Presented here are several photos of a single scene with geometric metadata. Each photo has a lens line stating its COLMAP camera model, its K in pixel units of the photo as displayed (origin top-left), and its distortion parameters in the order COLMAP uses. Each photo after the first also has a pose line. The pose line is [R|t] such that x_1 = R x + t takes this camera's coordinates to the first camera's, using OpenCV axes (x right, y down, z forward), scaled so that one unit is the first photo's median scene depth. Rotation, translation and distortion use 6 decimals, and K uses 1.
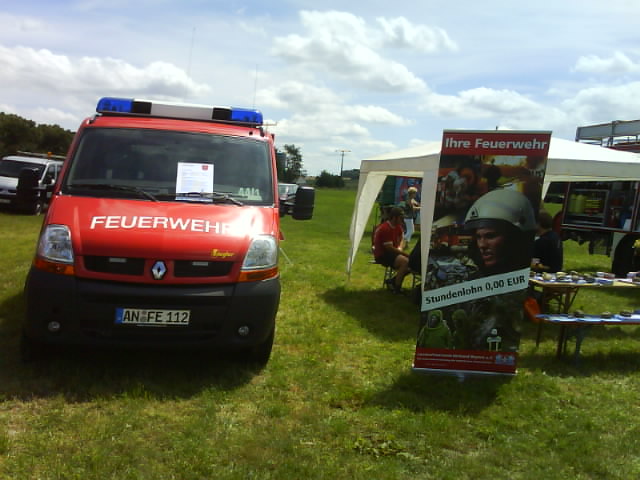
lens RADIAL K [[774.5, 0, 320.0], [0, 774.5, 240.0], [0, 0, 1]] dist [0.188107, 0.058302]
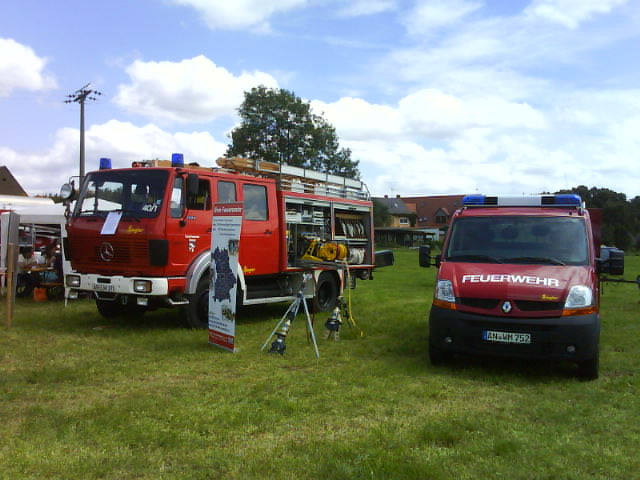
lens RADIAL K [[774.5, 0, 320.0], [0, 774.5, 240.0], [0, 0, 1]] dist [0.188107, 0.058302]
pose [[0.453029, -0.024069, -0.891171, 2.469138], [-0.070774, 0.995509, -0.062866, 0.041063], [0.888682, 0.091552, 0.449291, 0.799487]]
